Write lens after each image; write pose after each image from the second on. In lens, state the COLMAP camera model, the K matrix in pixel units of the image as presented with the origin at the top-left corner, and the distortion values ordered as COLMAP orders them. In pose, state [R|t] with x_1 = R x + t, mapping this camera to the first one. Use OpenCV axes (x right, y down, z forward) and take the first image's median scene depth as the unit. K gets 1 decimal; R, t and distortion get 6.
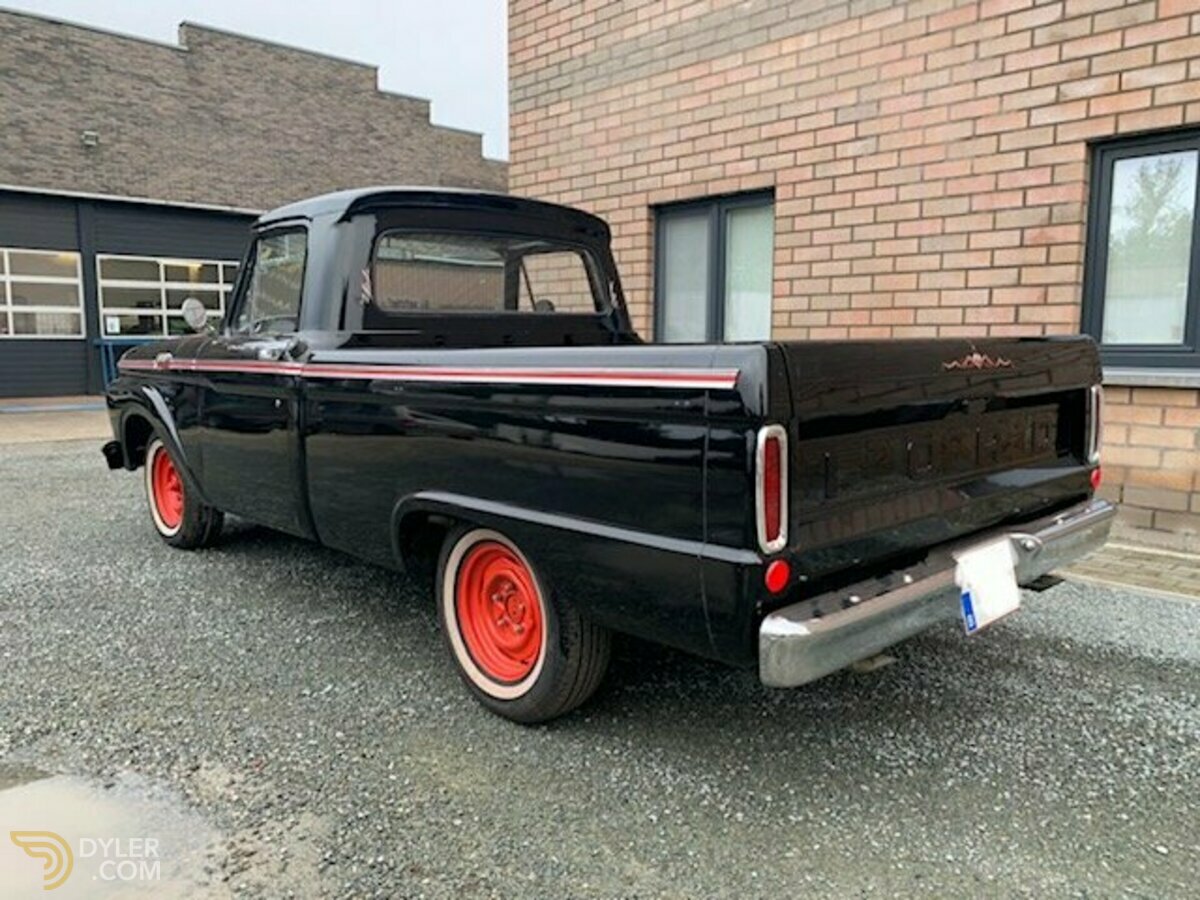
lens RADIAL K [[904.3, 0, 561.9], [0, 904.3, 441.7], [0, 0, 1]] dist [0.033551, -0.043113]
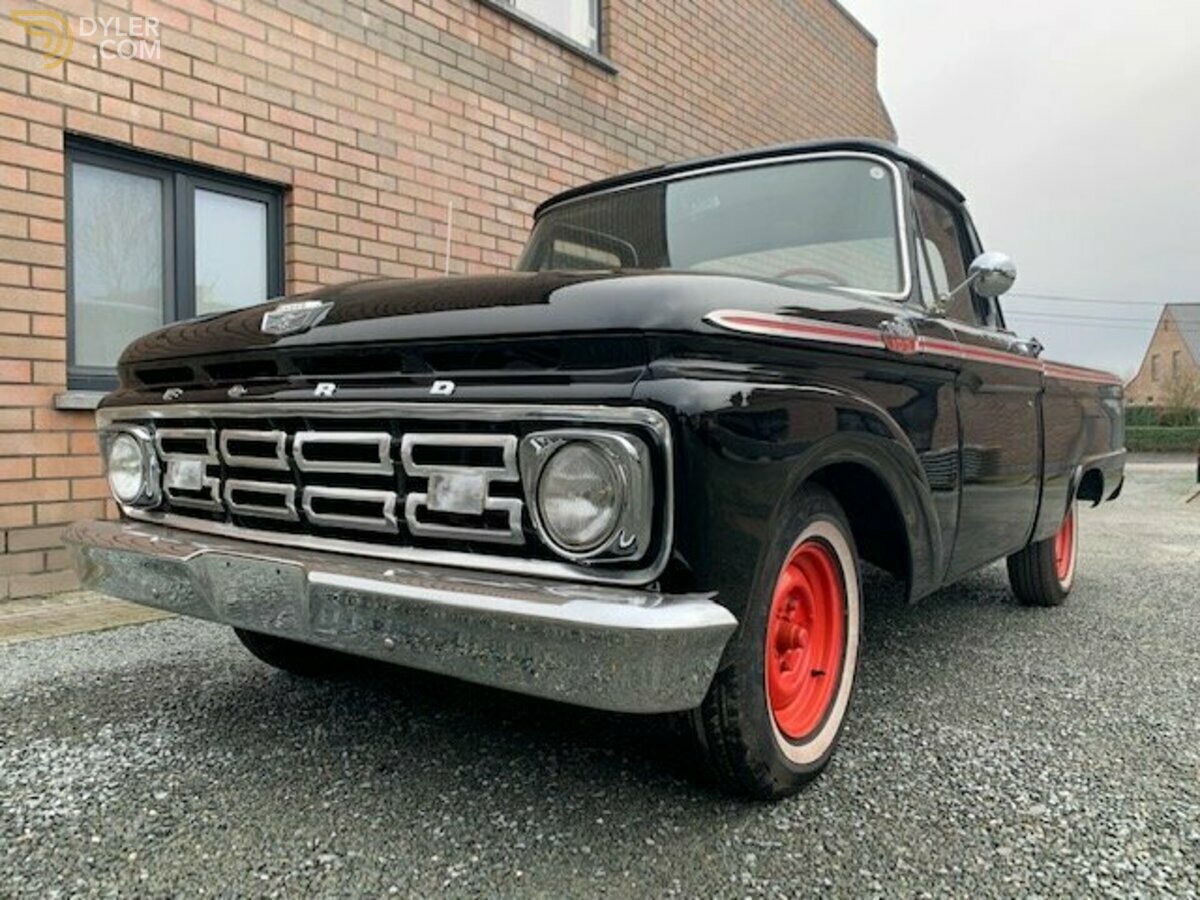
lens RADIAL K [[904.3, 0, 591.9], [0, 904.3, 452.1], [0, 0, 1]] dist [0.033551, -0.043113]
pose [[-0.191375, -0.024118, 0.981221, -0.791520], [0.114504, 0.992323, 0.046724, -0.060533], [-0.974815, 0.121295, -0.187144, 1.147345]]
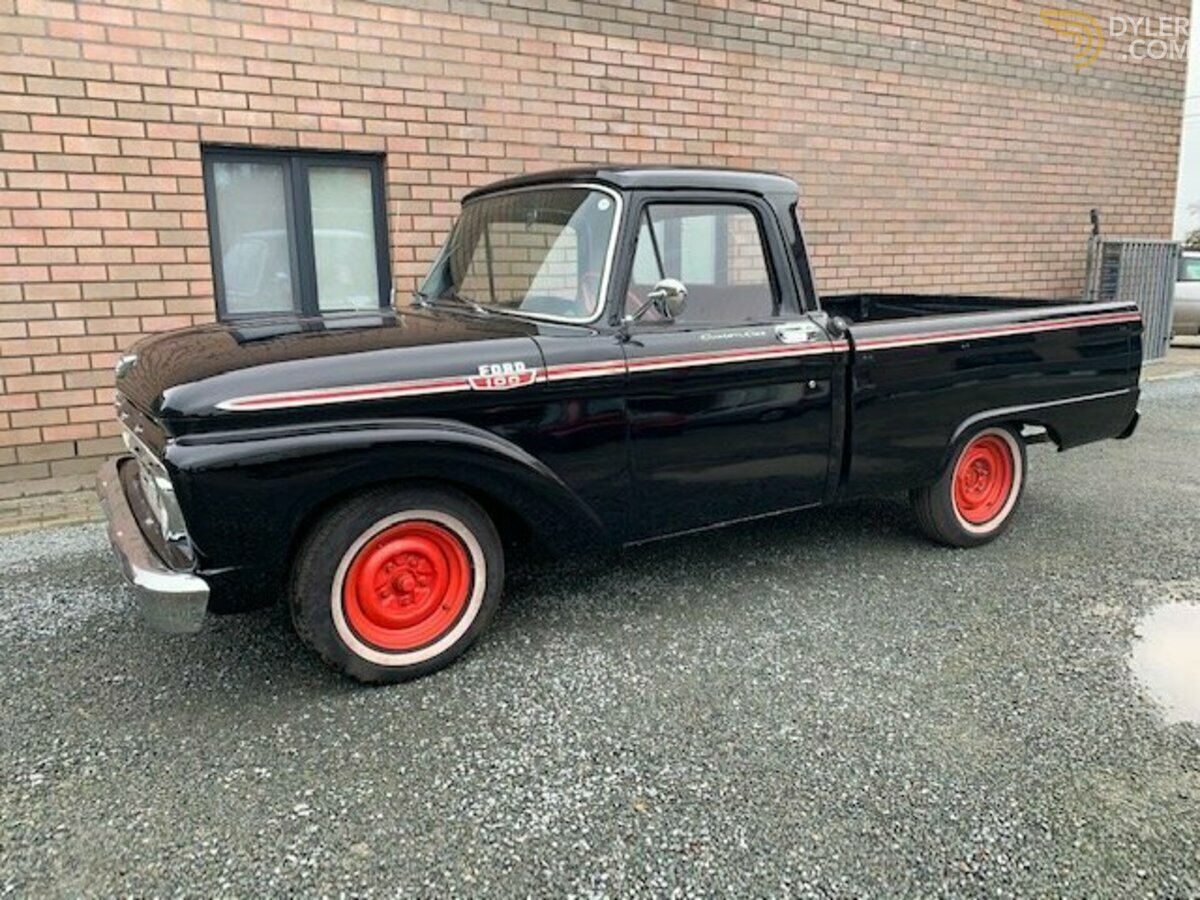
lens RADIAL K [[904.3, 0, 601.6], [0, 904.3, 444.4], [0, 0, 1]] dist [0.033551, -0.043113]
pose [[0.196551, -0.191586, 0.961594, -0.950482], [0.131234, 0.977040, 0.167839, -0.125018], [-0.971671, 0.093205, 0.217181, 0.717292]]
